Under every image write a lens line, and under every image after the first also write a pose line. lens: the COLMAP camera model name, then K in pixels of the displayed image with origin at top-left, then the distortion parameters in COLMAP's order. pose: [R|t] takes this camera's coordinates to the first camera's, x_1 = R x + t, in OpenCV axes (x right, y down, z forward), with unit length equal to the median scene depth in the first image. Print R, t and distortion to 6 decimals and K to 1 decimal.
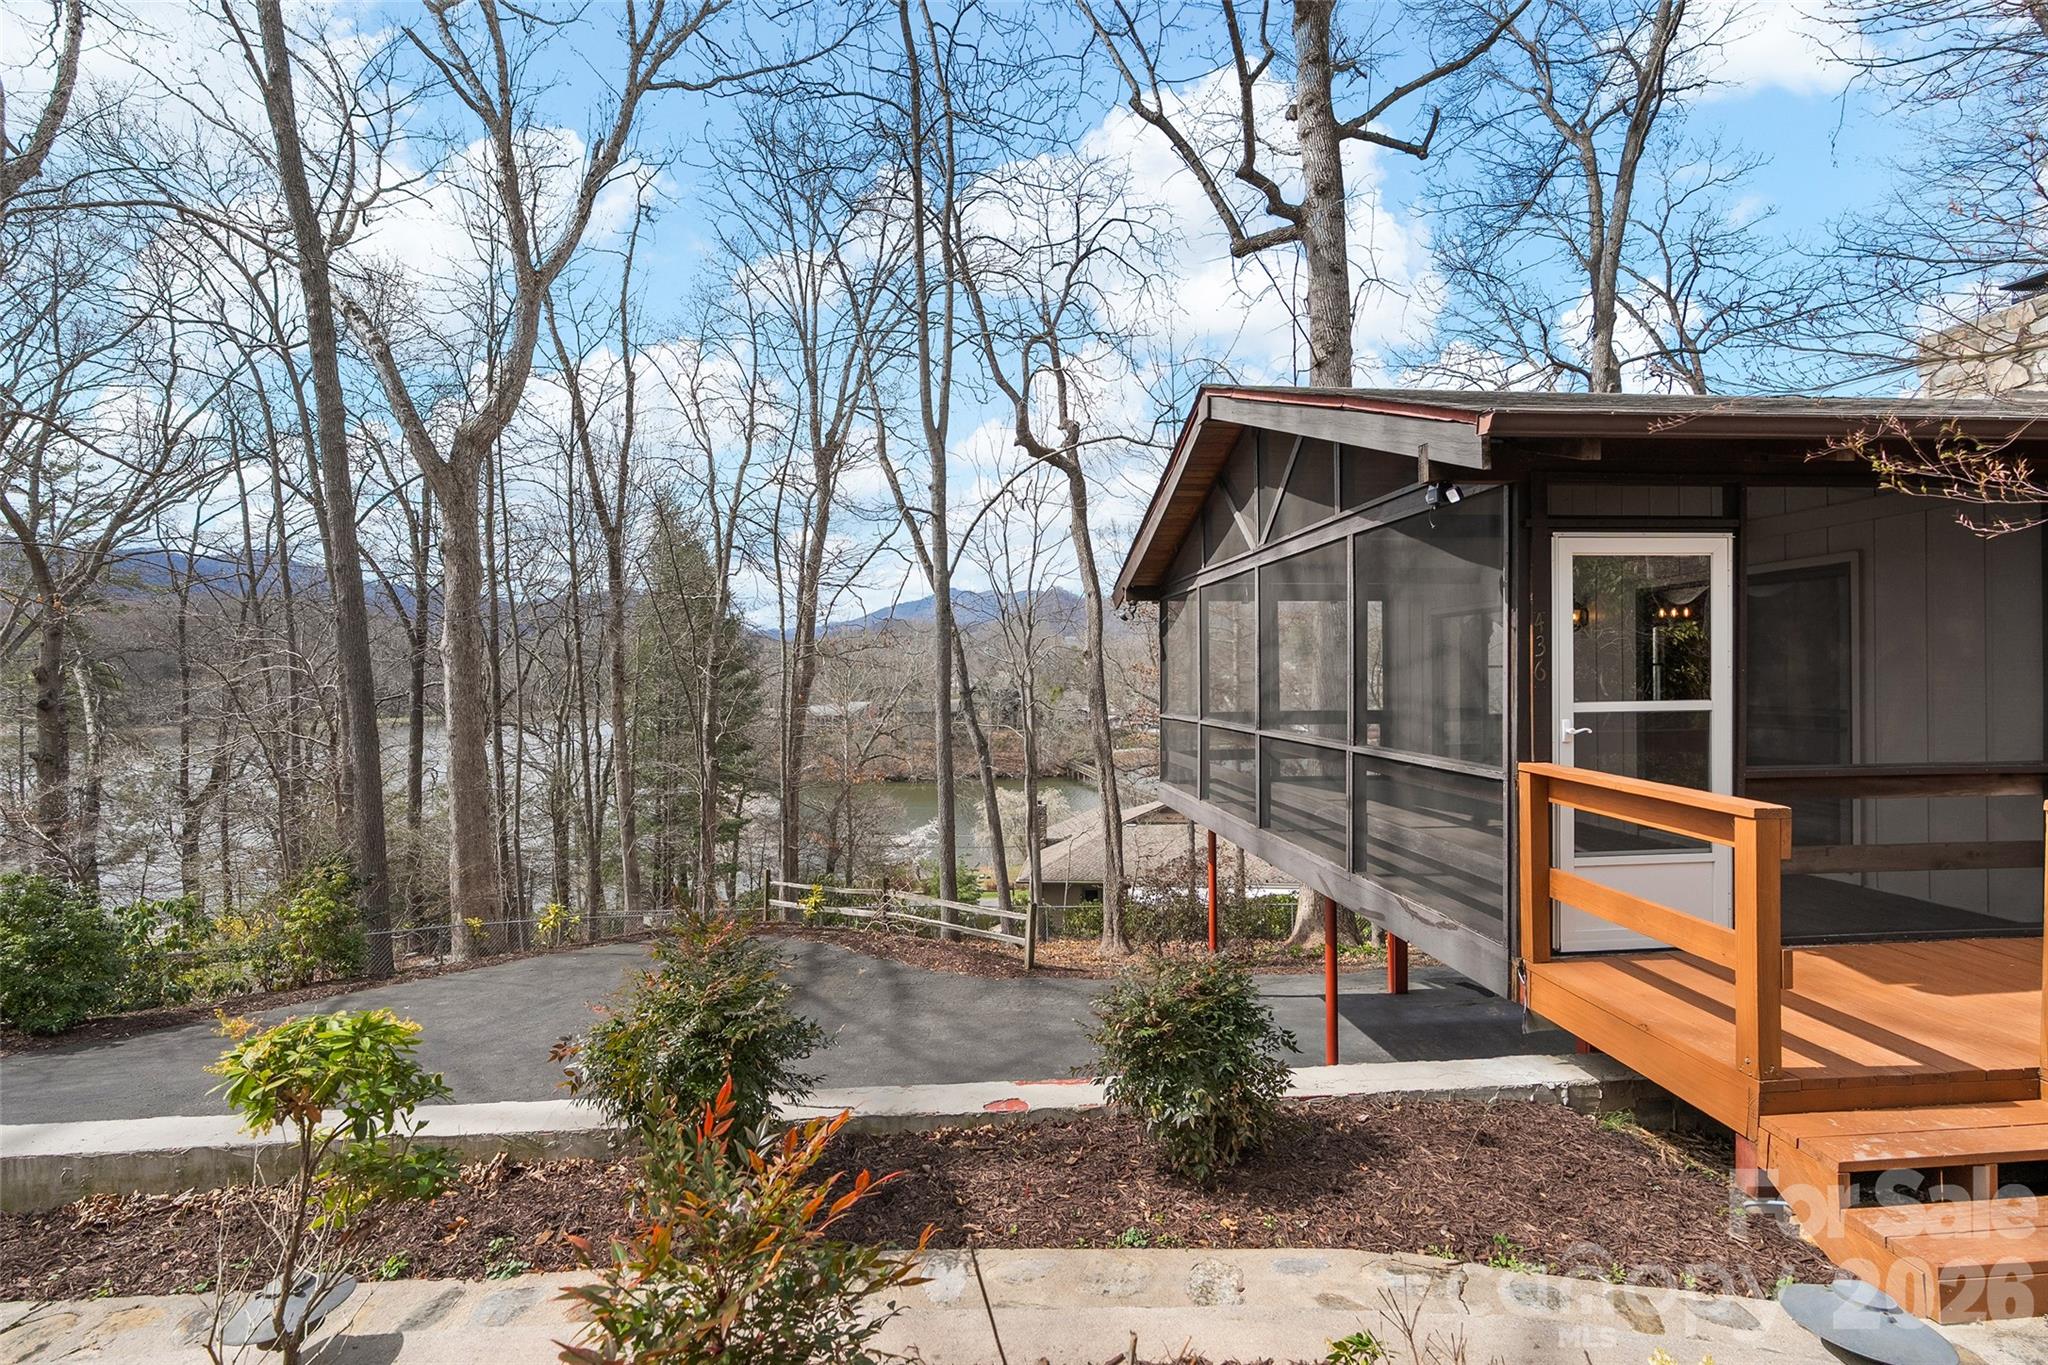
lens RADIAL K [[921.9, 0, 1029.4], [0, 921.9, 679.5], [0, 0, 1]] dist [-0.007789, 0.003447]
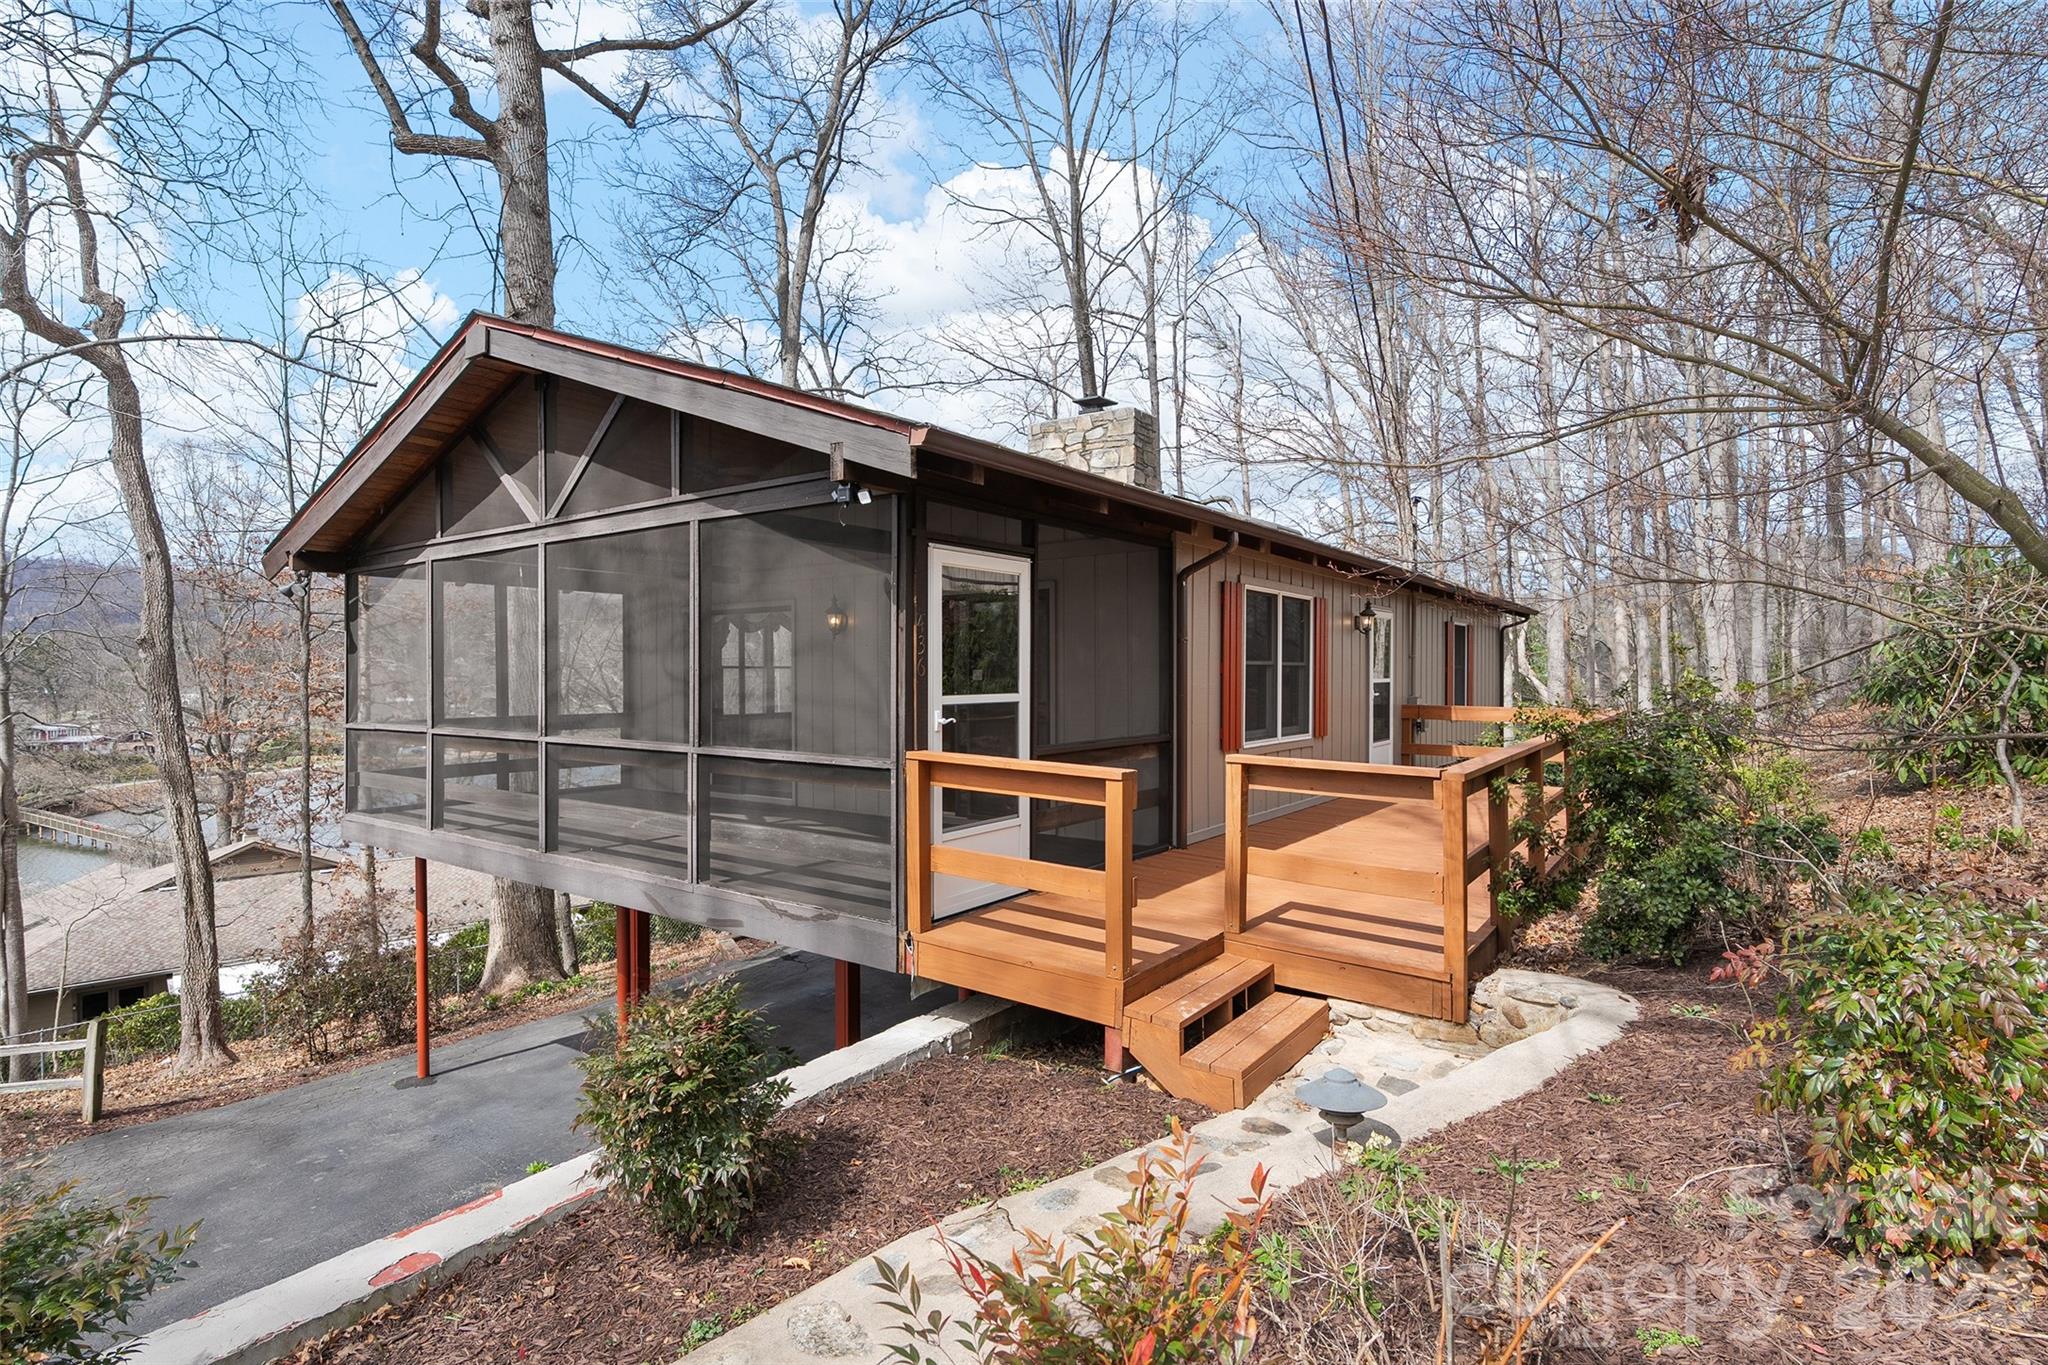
lens RADIAL K [[989.5, 0, 1022.9], [0, 989.5, 683.1], [0, 0, 1]] dist [-0.004054, -0.003240]
pose [[0.655358, 0.002332, 0.755315, -0.145129], [-0.001592, 0.999997, -0.001706, 0.006223], [-0.755317, -0.000084, 0.655360, 0.072732]]
